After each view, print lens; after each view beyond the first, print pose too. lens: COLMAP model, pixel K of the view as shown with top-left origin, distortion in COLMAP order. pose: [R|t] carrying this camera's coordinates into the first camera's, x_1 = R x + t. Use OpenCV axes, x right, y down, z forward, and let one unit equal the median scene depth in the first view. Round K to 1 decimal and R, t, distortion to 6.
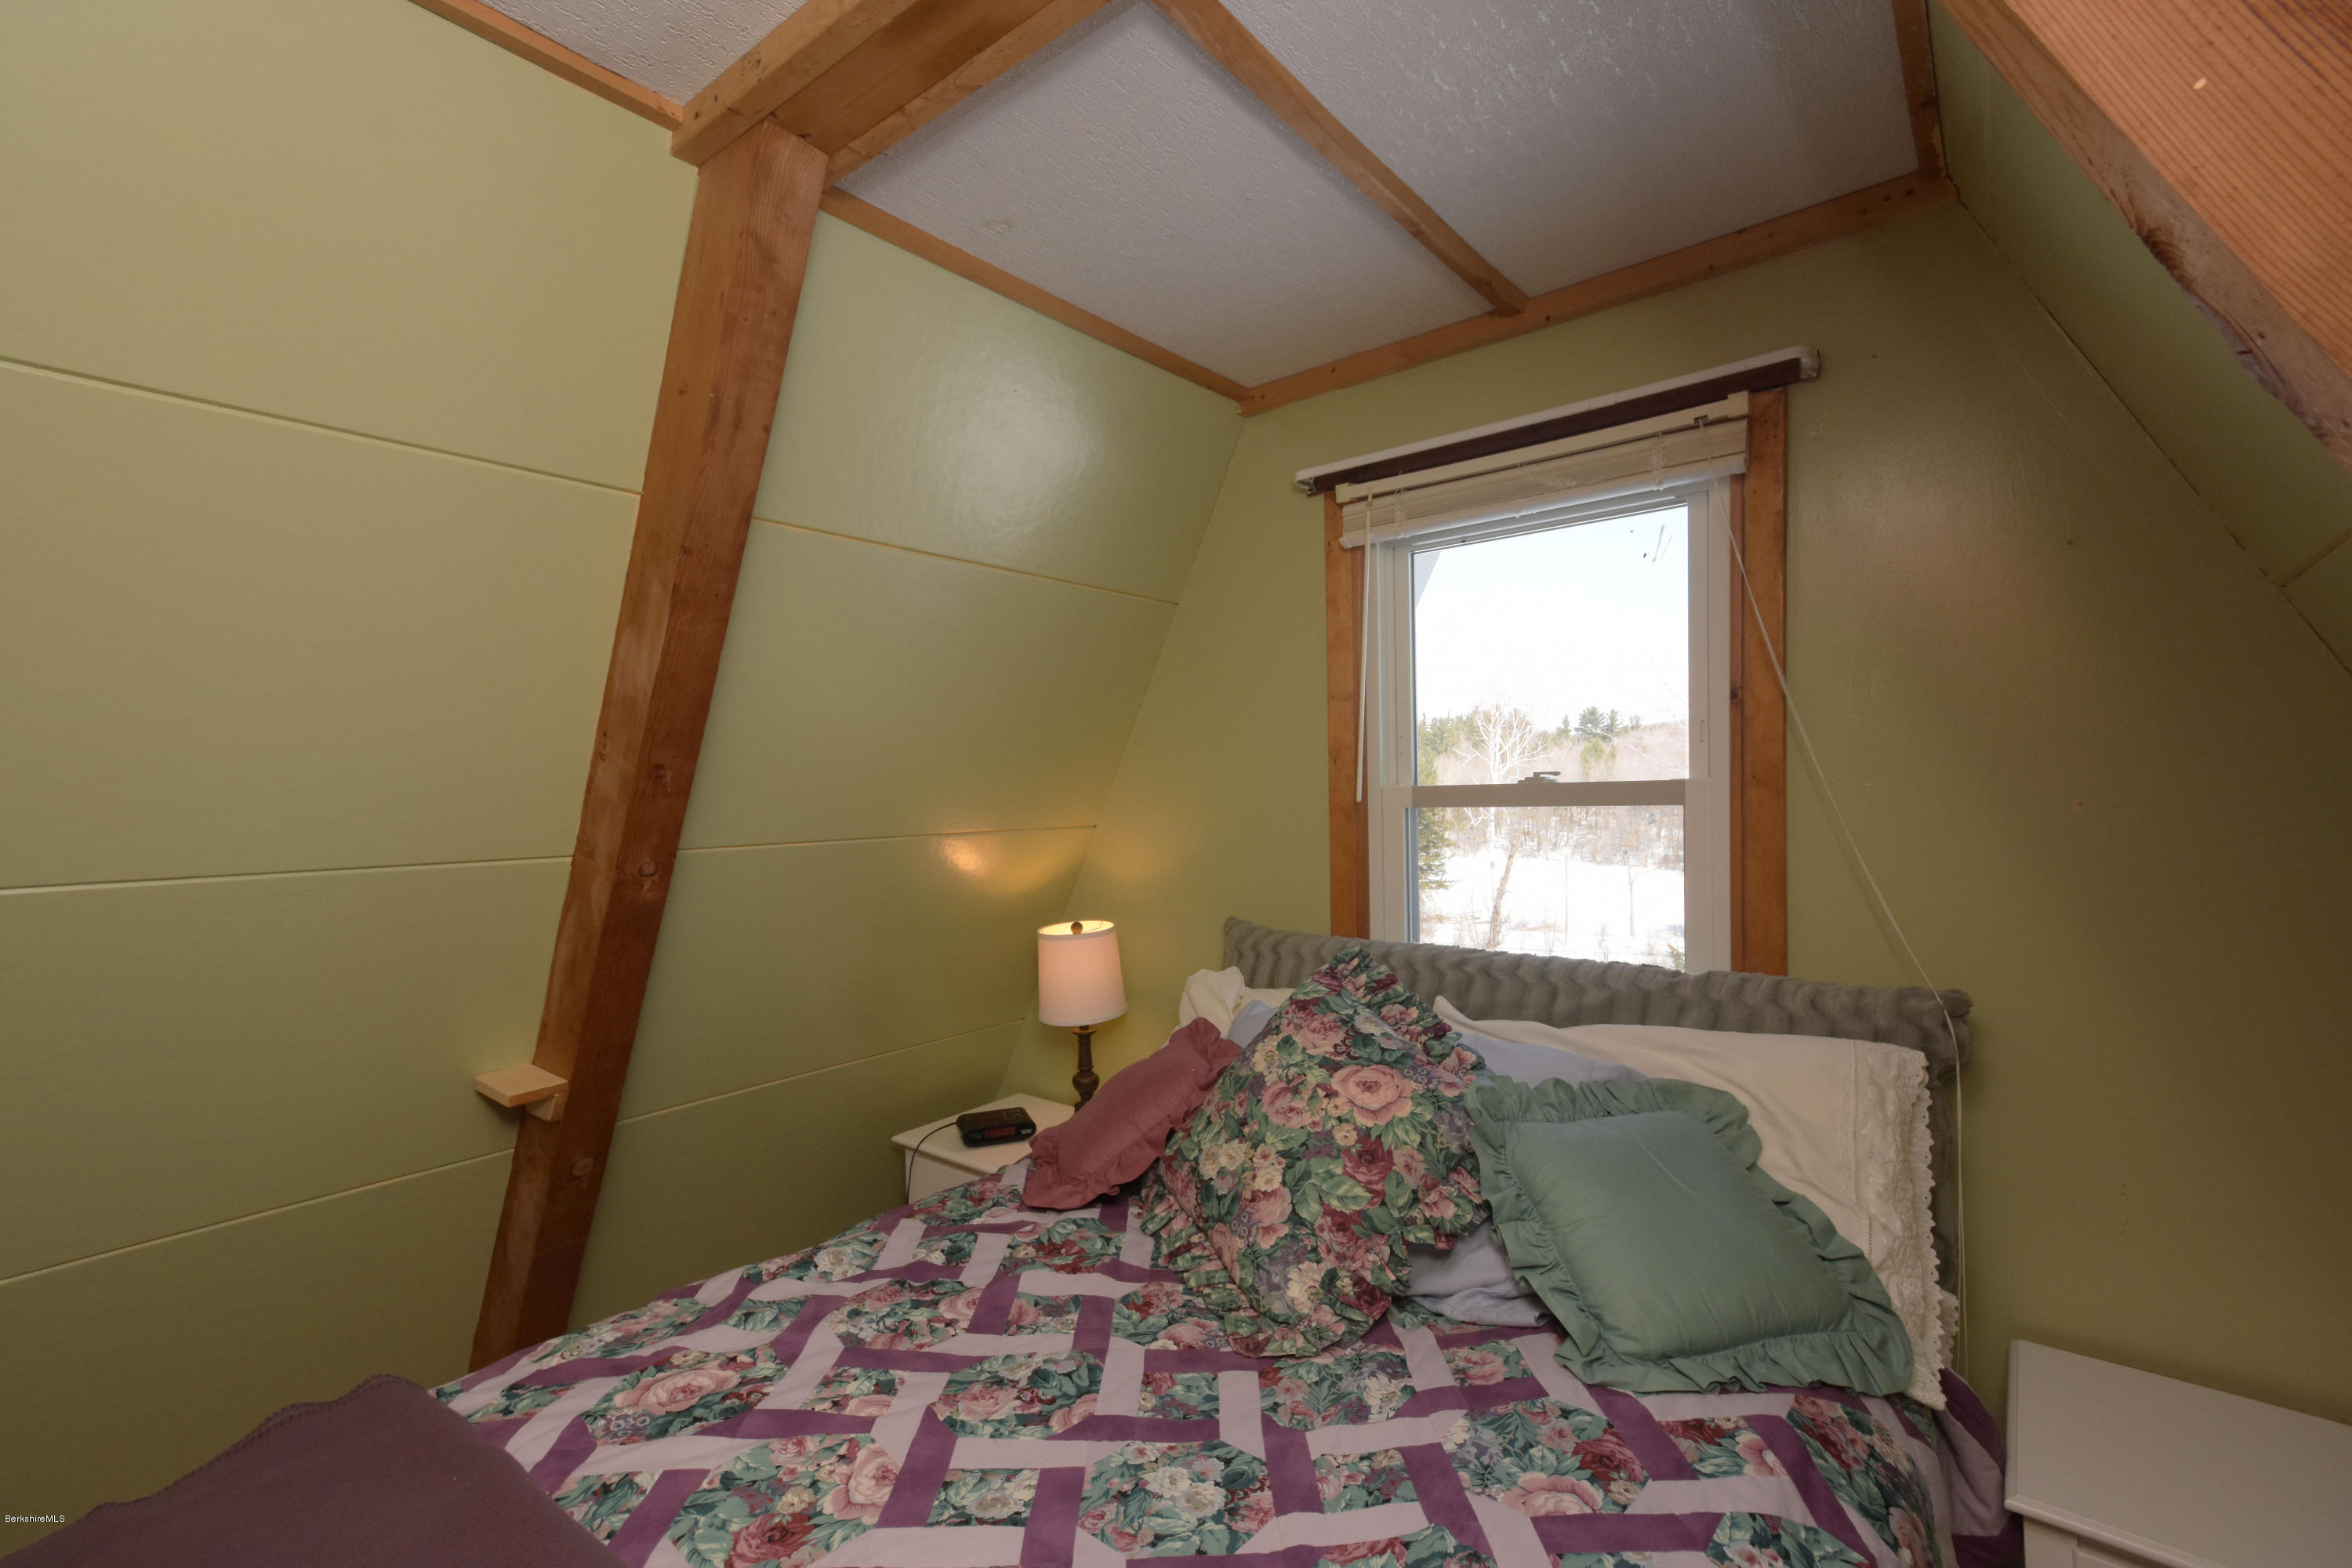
lens RADIAL K [[1010.6, 0, 1175.8], [0, 1010.6, 845.8], [0, 0, 1]] dist [0.016862, 0.000132]
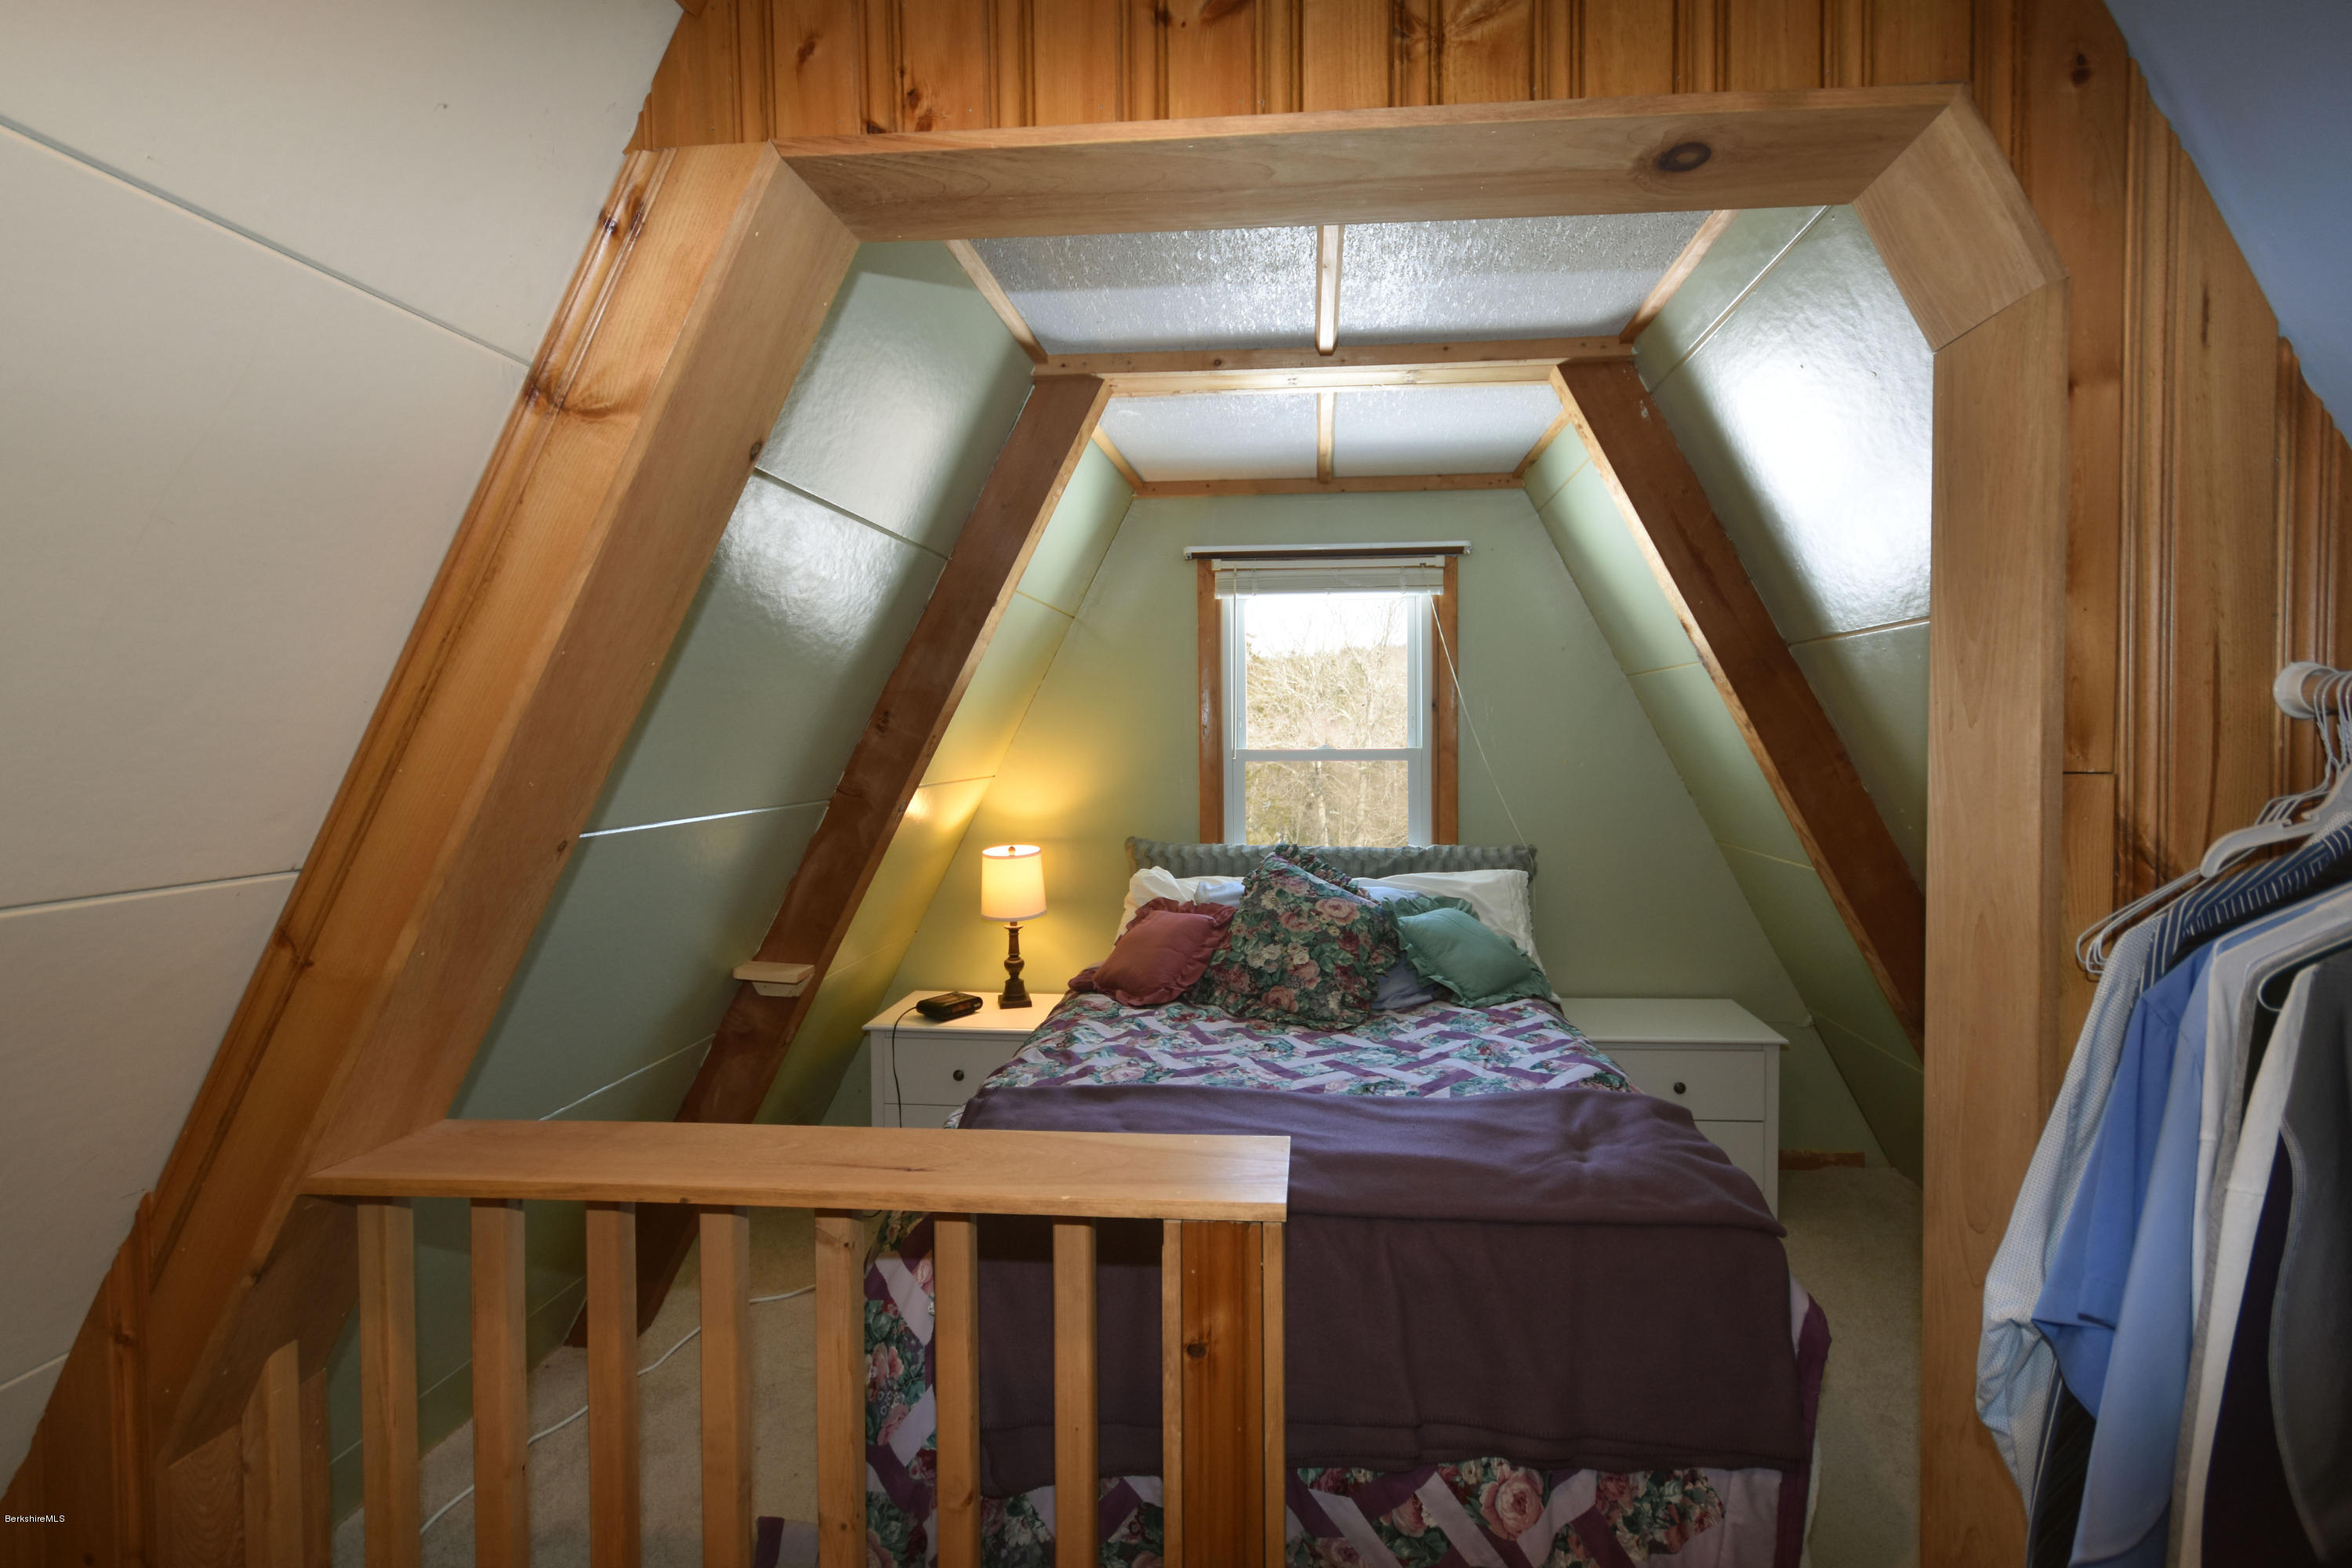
lens RADIAL K [[1071.3, 0, 1194.6], [0, 1071.3, 776.6], [0, 0, 1]] dist [0.015807, 0.000284]
pose [[0.851951, -0.014862, 0.523410, -1.111999], [0.019605, 0.999802, -0.003522, -0.012863], [-0.523254, 0.013262, 0.852073, -0.618450]]
